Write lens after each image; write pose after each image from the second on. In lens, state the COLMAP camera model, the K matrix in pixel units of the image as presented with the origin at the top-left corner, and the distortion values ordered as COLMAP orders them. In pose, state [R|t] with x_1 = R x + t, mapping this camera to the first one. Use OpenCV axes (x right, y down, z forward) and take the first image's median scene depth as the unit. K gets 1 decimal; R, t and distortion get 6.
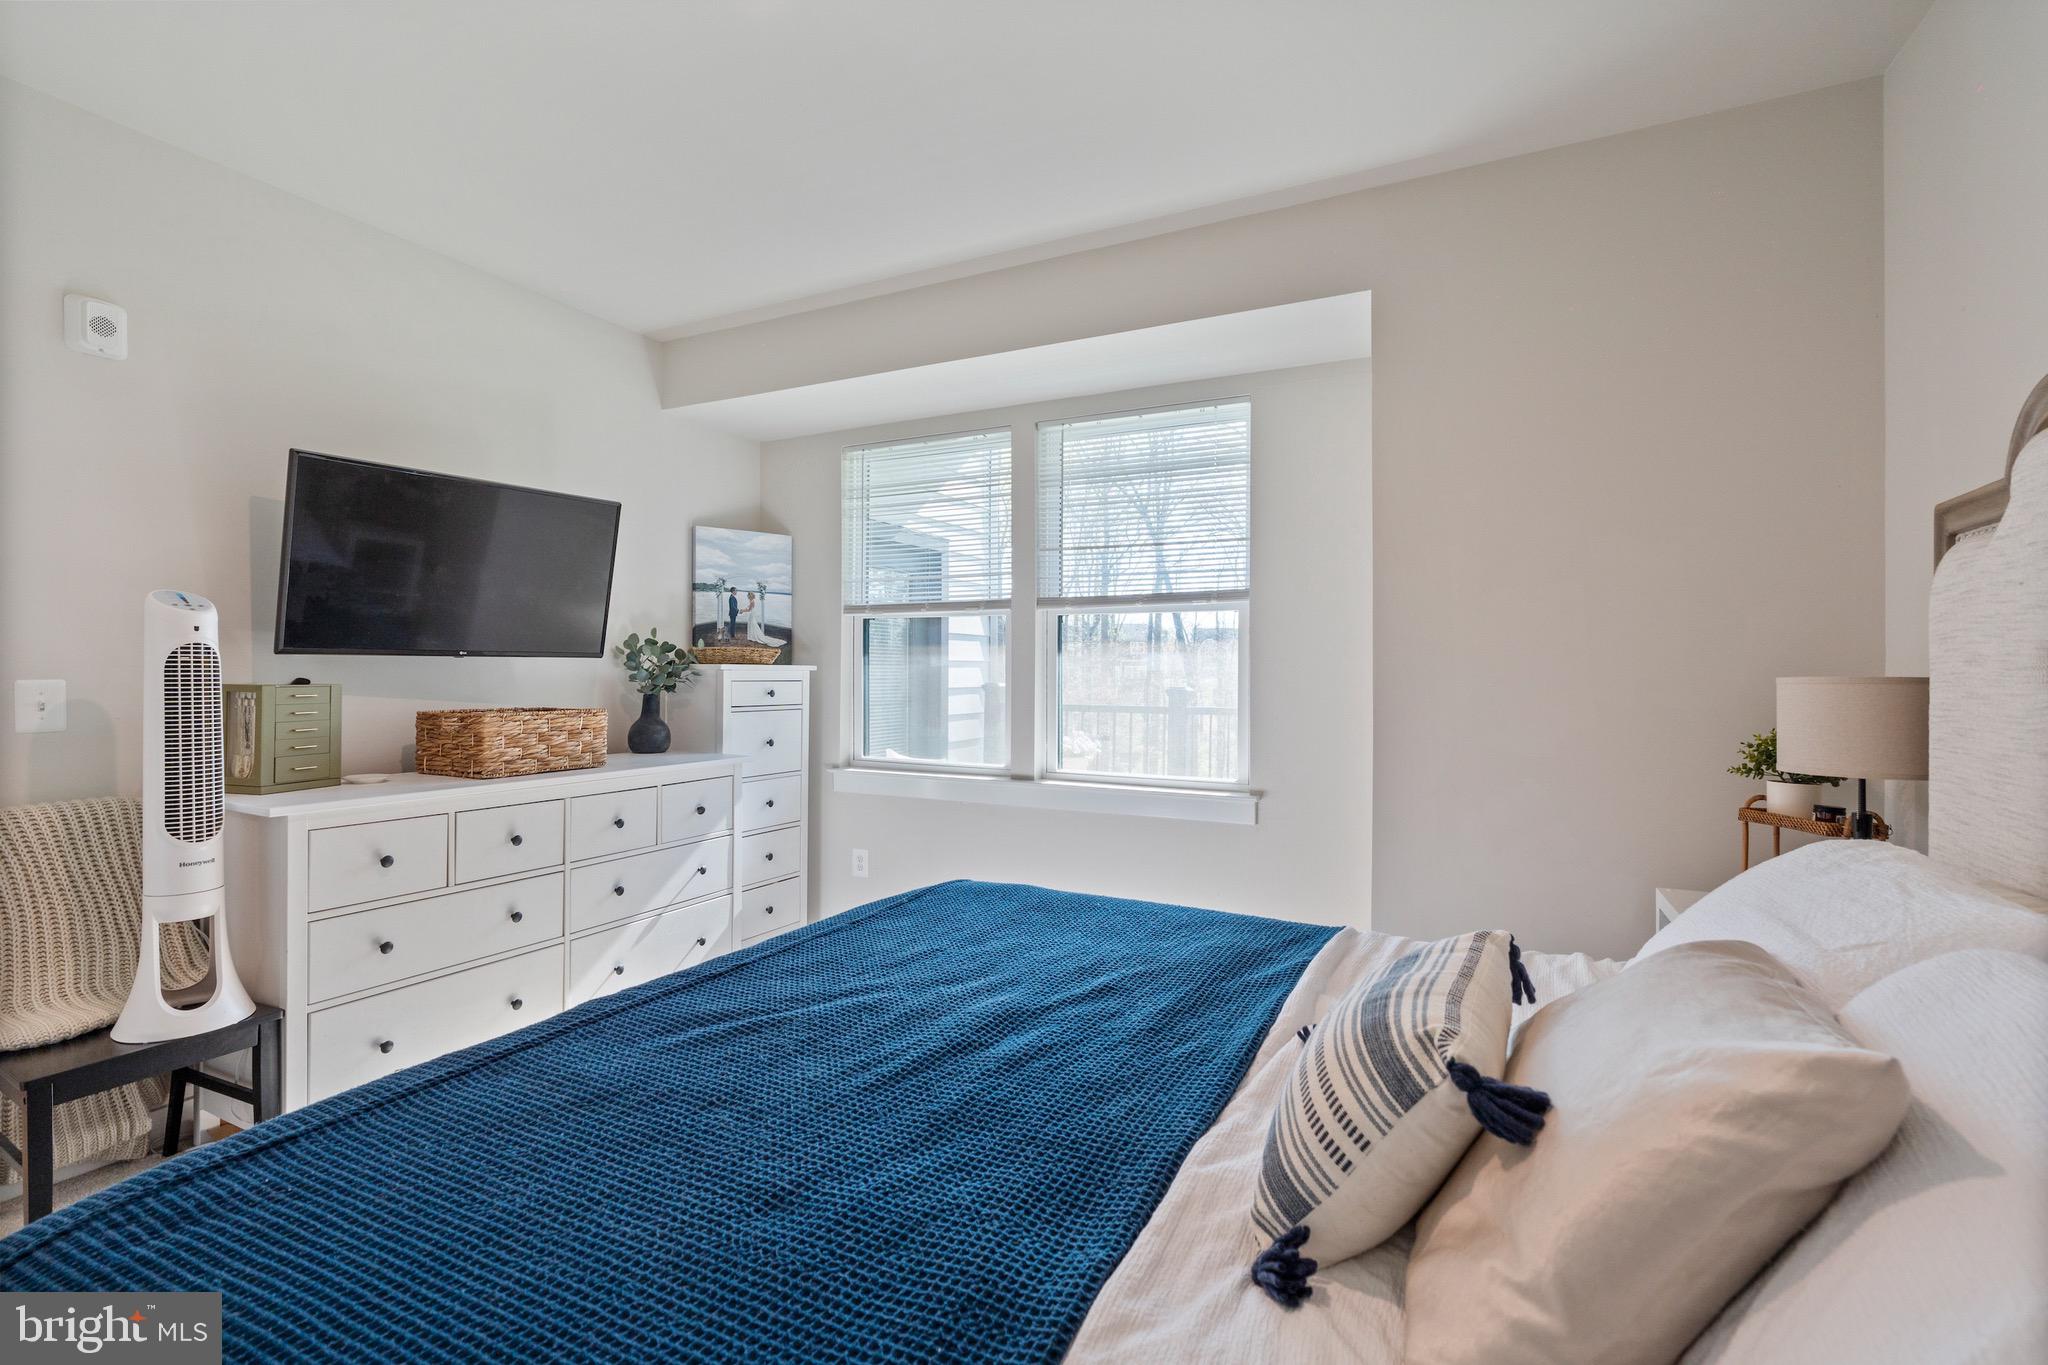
lens RADIAL K [[927.9, 0, 1023.9], [0, 927.9, 672.3], [0, 0, 1]] dist [-0.005015, 0.001412]
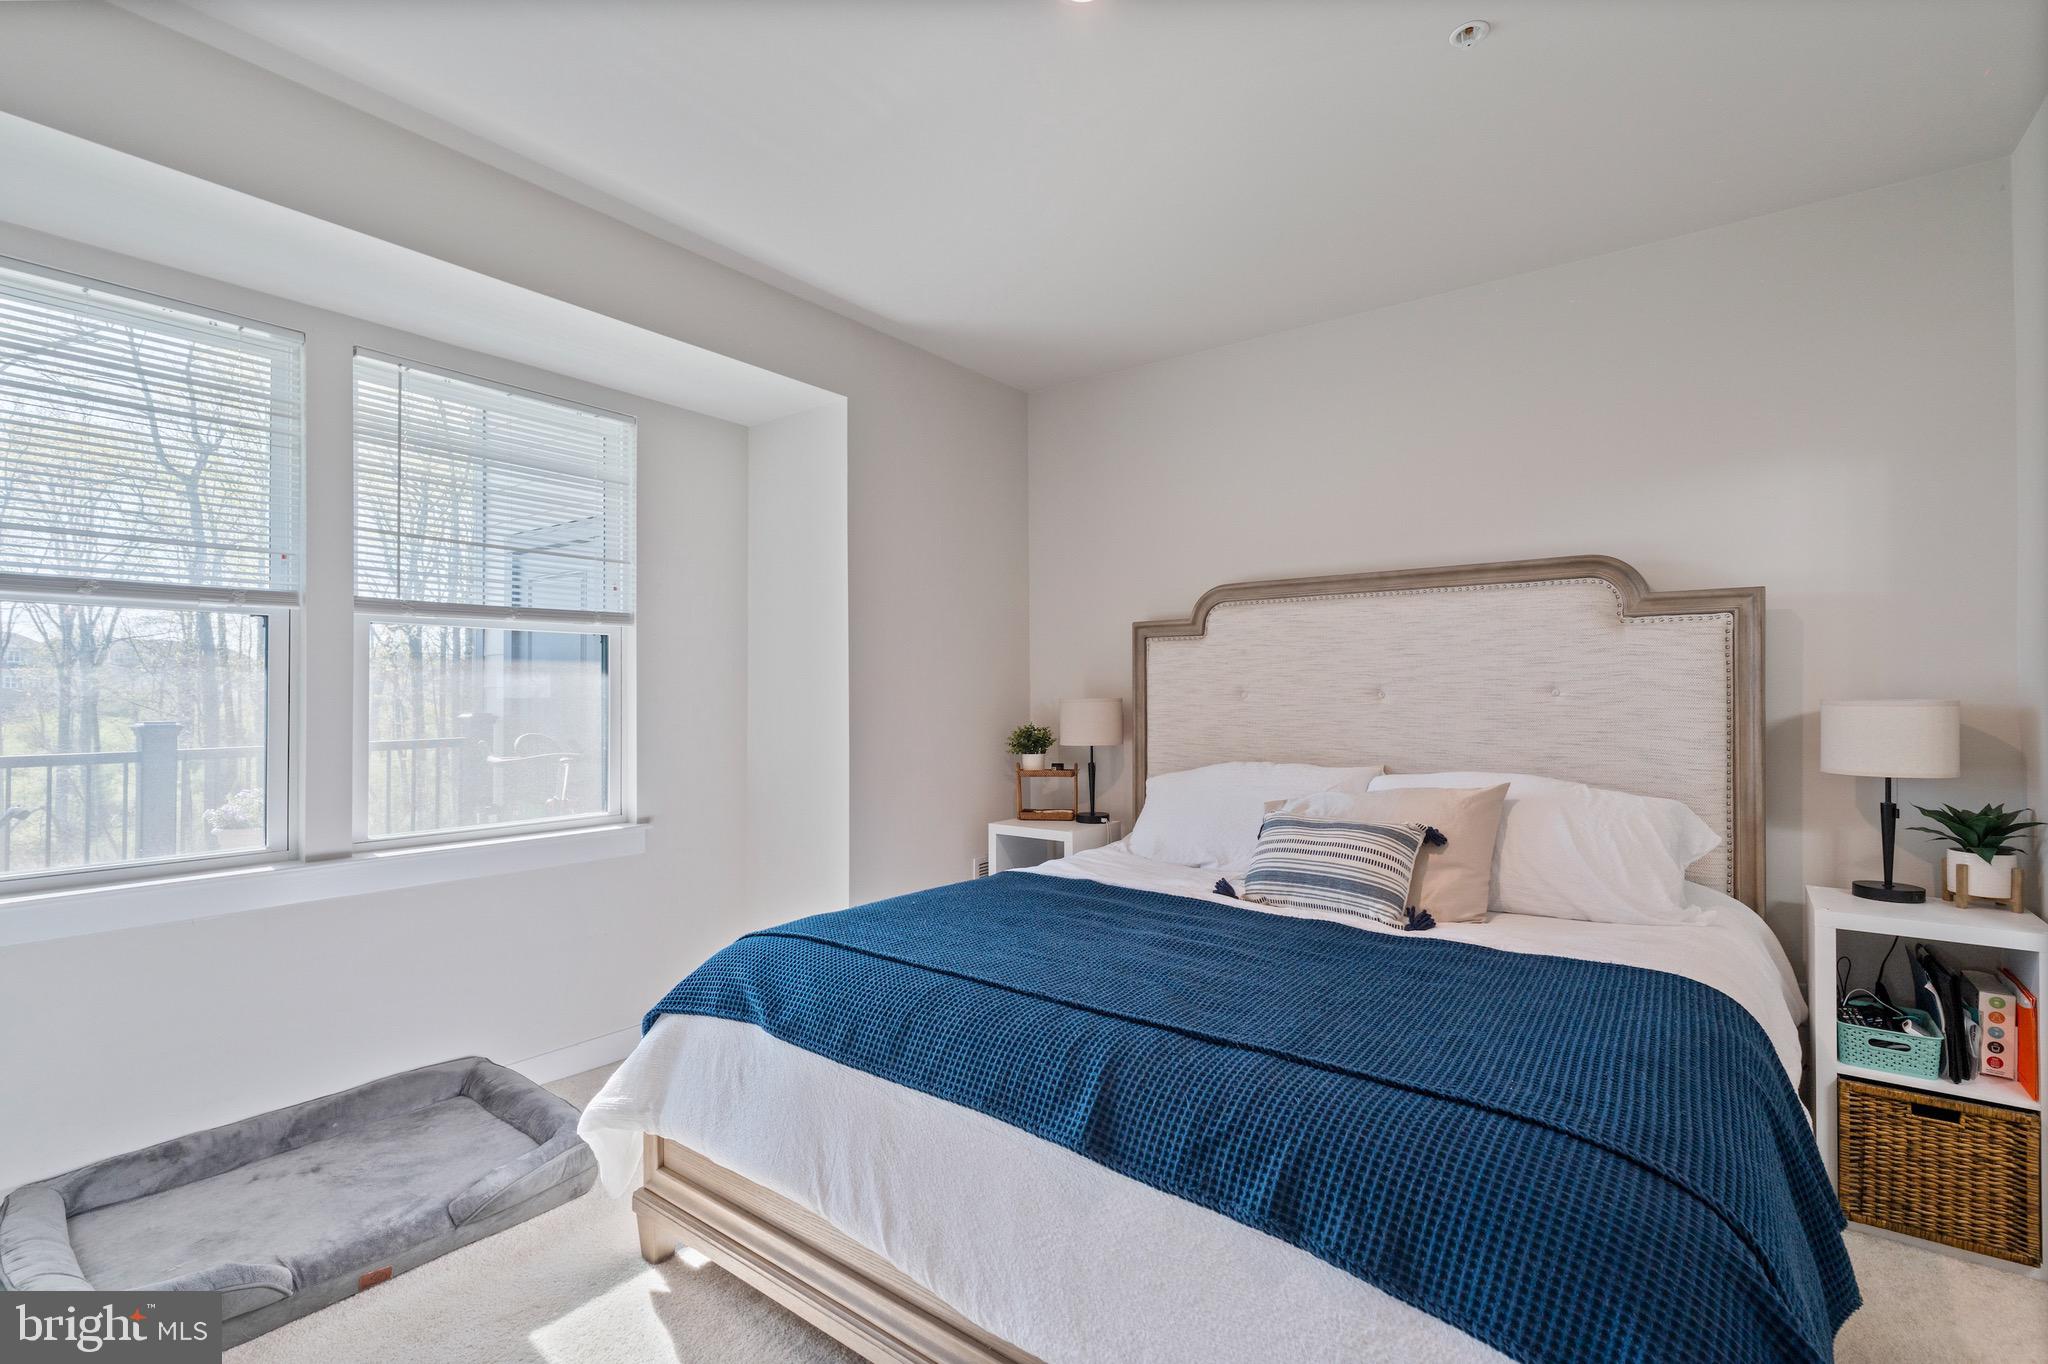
lens RADIAL K [[927.9, 0, 1023.9], [0, 927.9, 671.8], [0, 0, 1]] dist [-0.005015, 0.001412]
pose [[0.174651, 0.017807, 0.984469, -0.605528], [0.004735, 0.999810, -0.018925, -0.007018], [-0.984619, 0.007967, 0.174534, 0.392525]]
